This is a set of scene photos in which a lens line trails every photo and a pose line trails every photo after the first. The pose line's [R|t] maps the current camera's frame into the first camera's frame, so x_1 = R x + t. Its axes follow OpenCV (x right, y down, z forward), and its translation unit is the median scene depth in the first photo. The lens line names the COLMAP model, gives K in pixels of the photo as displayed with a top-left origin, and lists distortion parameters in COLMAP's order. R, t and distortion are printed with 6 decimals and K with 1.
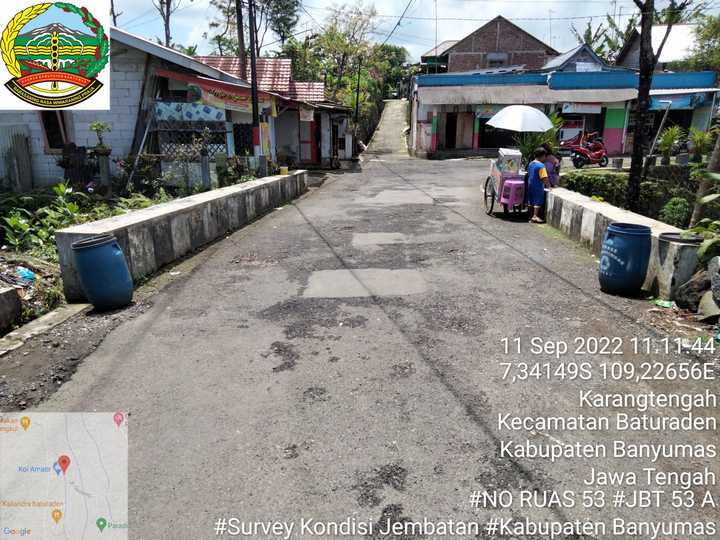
lens RADIAL K [[524.5, 0, 360.8], [0, 524.5, 268.7], [0, 0, 1]] dist [0.014151, 0.001038]
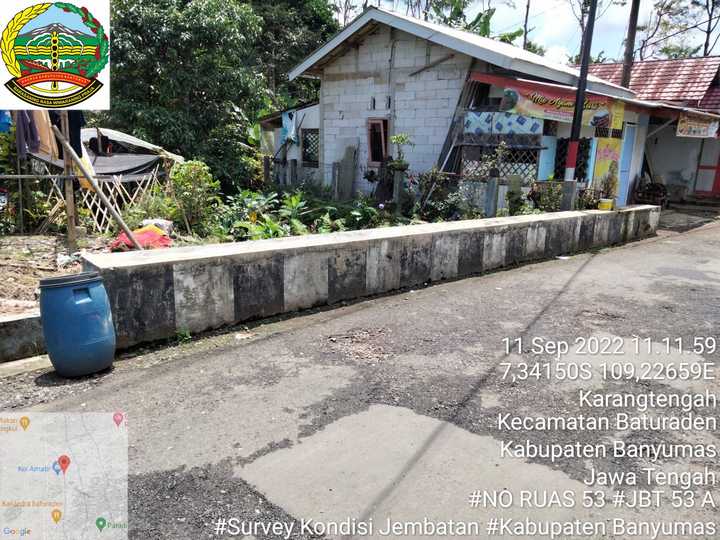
lens RADIAL K [[524.5, 0, 360.1], [0, 524.5, 274.7], [0, 0, 1]] dist [0.014151, 0.001038]
pose [[0.726944, 0.183213, -0.661804, 0.104474], [-0.199899, 0.978472, 0.051305, -0.068568], [0.656957, 0.094998, 0.747919, 0.279478]]
